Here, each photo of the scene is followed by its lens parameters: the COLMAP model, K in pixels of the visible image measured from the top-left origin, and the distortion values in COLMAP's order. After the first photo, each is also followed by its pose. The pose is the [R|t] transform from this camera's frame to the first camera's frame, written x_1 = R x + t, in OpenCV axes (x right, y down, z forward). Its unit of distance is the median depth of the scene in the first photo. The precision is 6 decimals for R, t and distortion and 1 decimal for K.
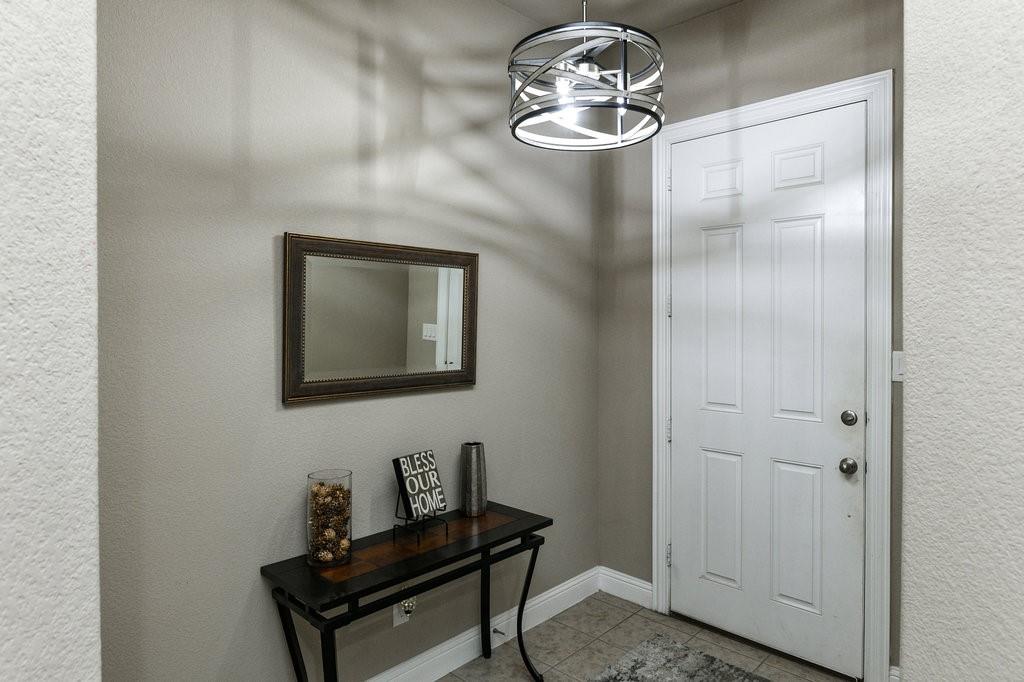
lens RADIAL K [[606.7, 0, 507.2], [0, 606.7, 327.3], [0, 0, 1]] dist [-0.003265, -0.000667]
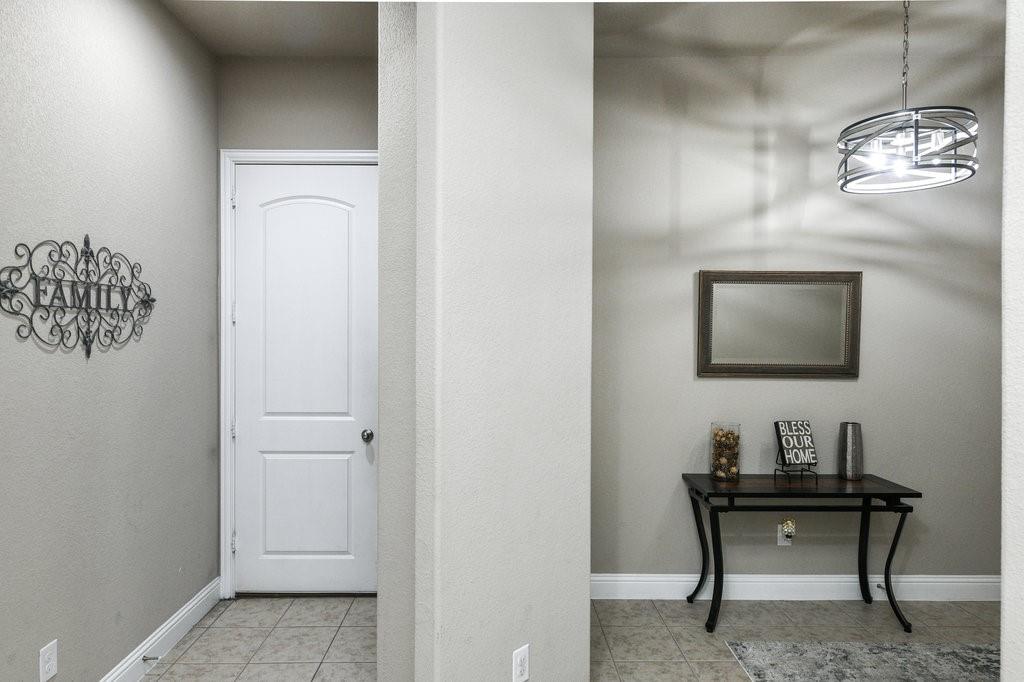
lens RADIAL K [[606.7, 0, 509.8], [0, 606.7, 340.2], [0, 0, 1]] dist [-0.003265, -0.000667]
pose [[0.712224, 0.013696, -0.701818, 0.365550], [-0.011309, 0.999904, 0.008036, 0.019910], [0.701861, 0.002213, 0.712311, -0.451905]]
